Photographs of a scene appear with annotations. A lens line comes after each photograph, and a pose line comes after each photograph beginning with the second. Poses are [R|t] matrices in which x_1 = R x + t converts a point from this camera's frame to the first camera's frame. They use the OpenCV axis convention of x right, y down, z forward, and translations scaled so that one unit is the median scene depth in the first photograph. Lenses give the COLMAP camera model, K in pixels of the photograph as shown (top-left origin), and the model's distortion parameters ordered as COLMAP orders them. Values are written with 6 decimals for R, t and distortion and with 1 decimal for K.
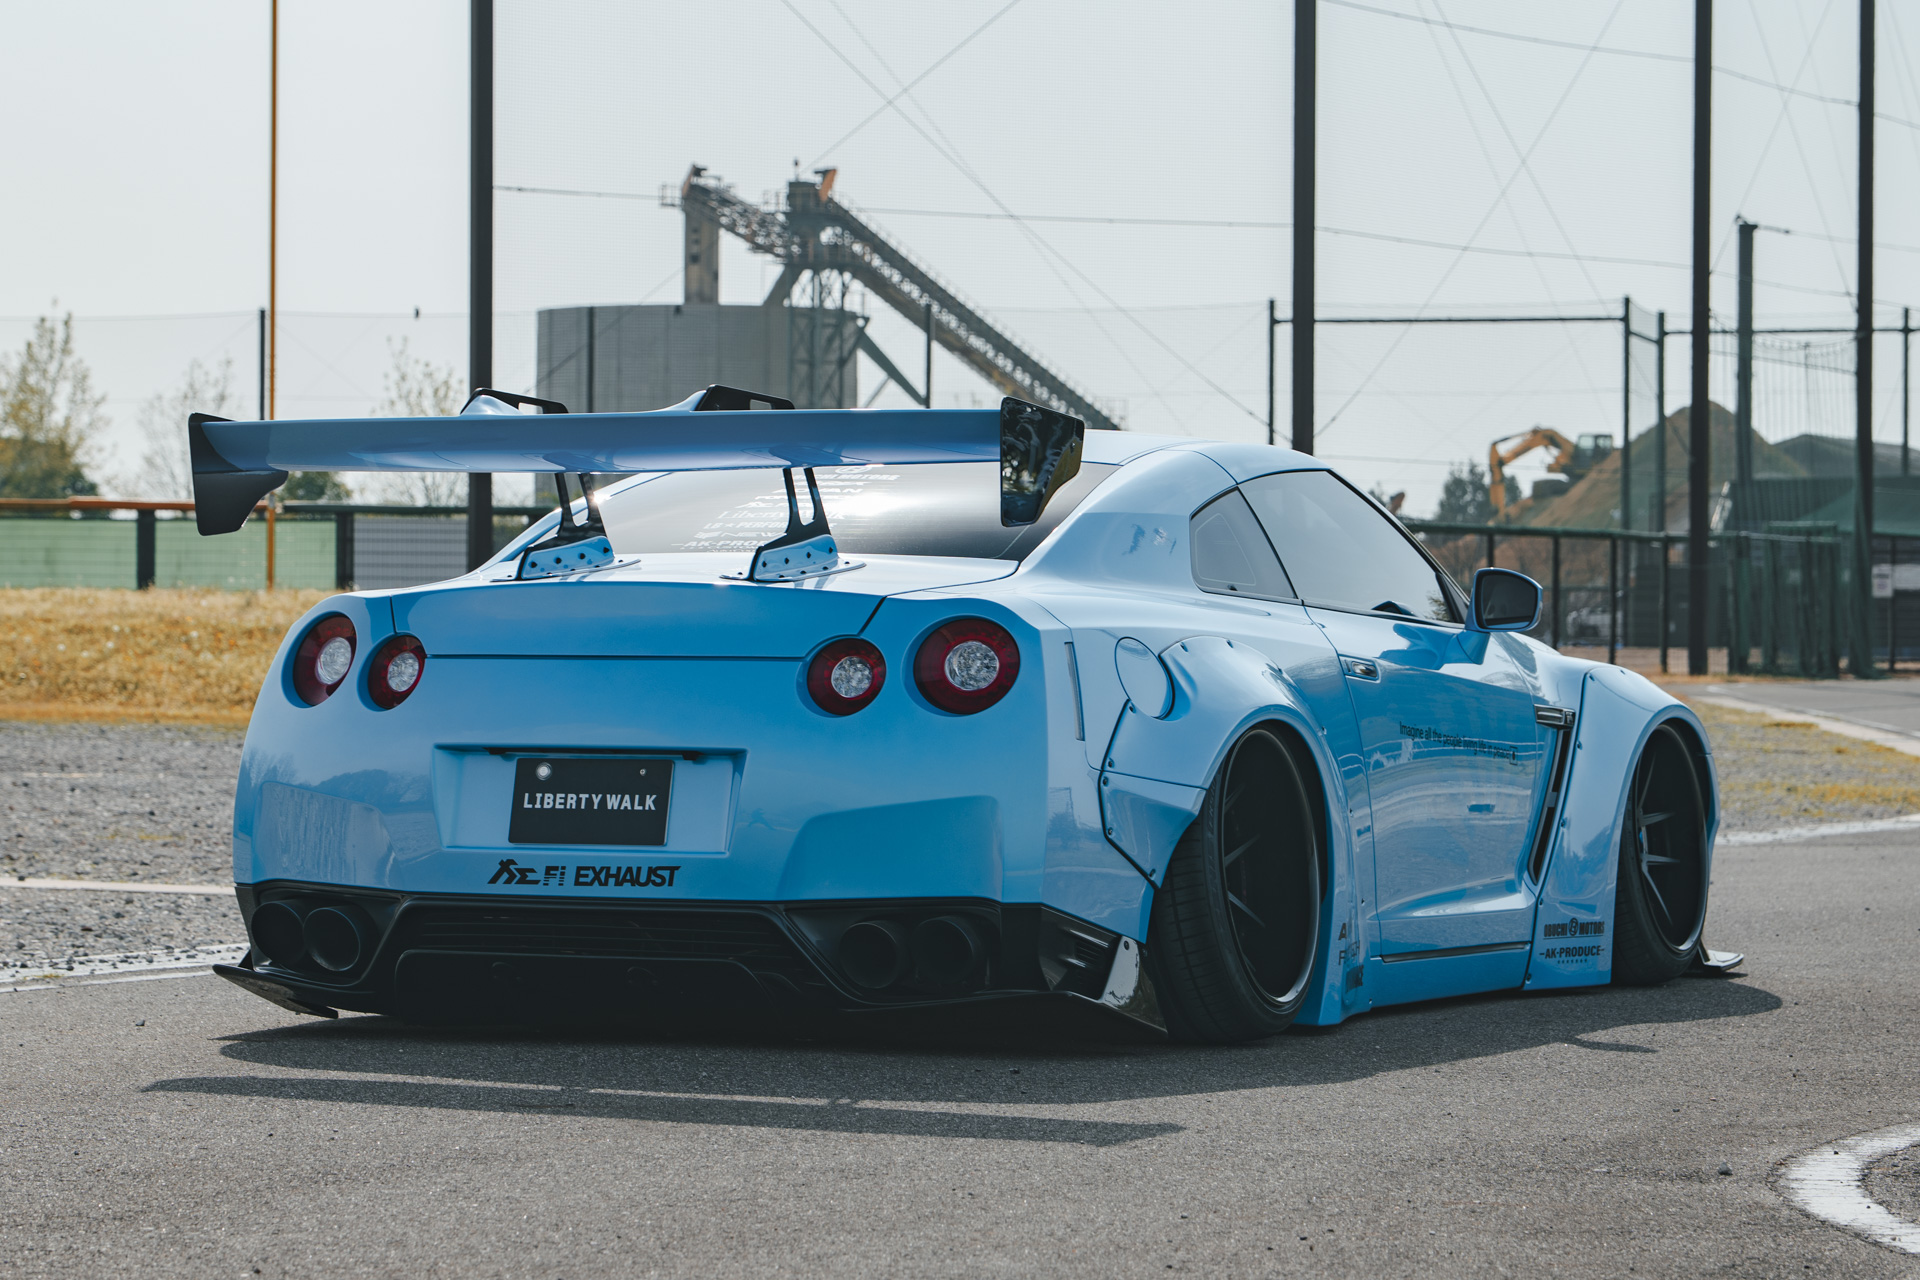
lens RADIAL K [[6128.8, 0, 964.0], [0, 6128.8, 634.5], [0, 0, 1]] dist [0.275178, 0.000000]
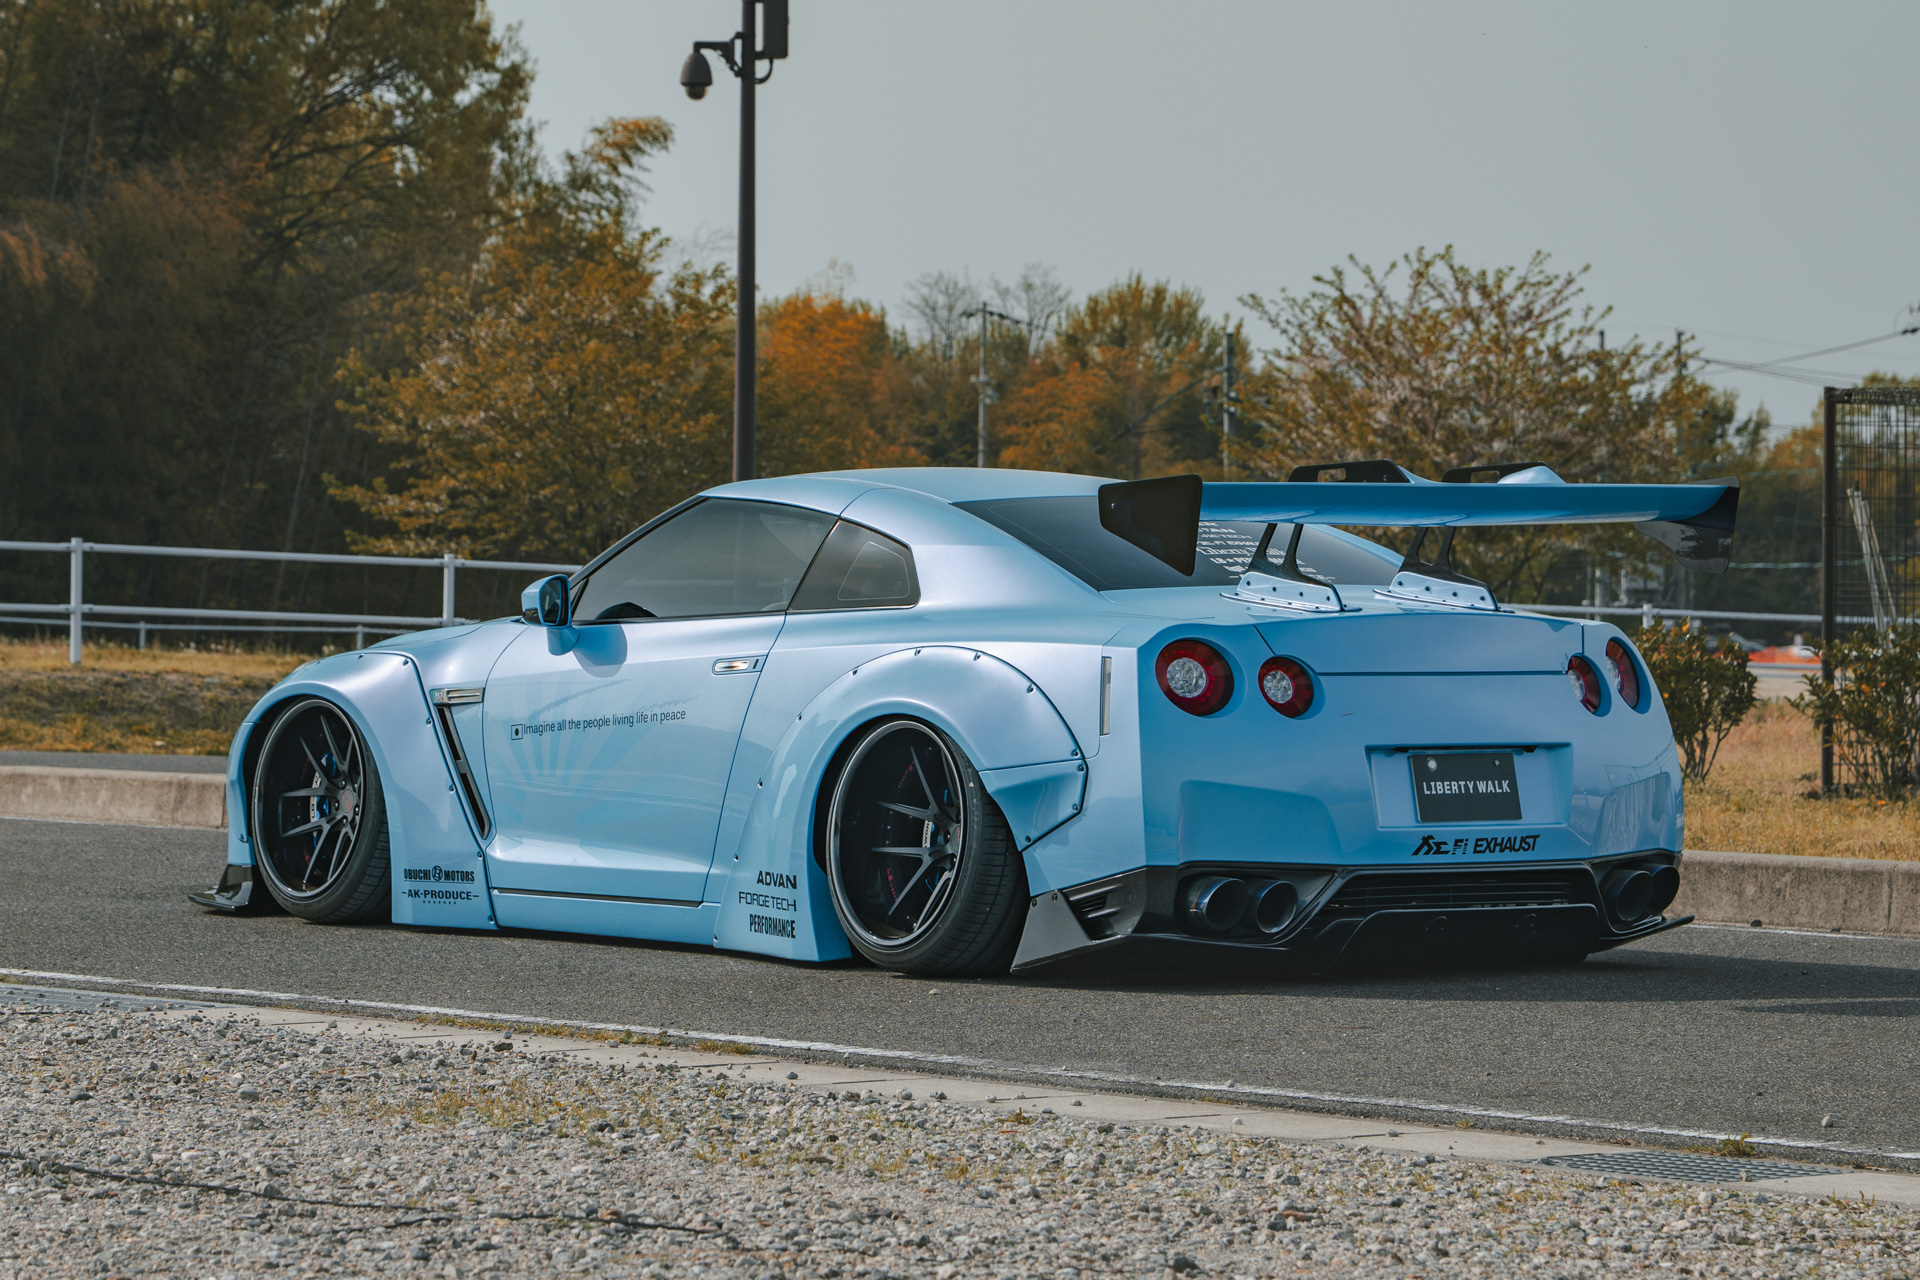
lens RADIAL K [[6128.8, 0, 966.4], [0, 6128.8, 640.9], [0, 0, 1]] dist [0.275178, 0.000000]
pose [[0.486561, -0.010578, 0.873583, -1.224847], [-0.003096, 0.999900, 0.013832, -0.020413], [-0.873641, -0.009435, 0.486479, 0.472755]]
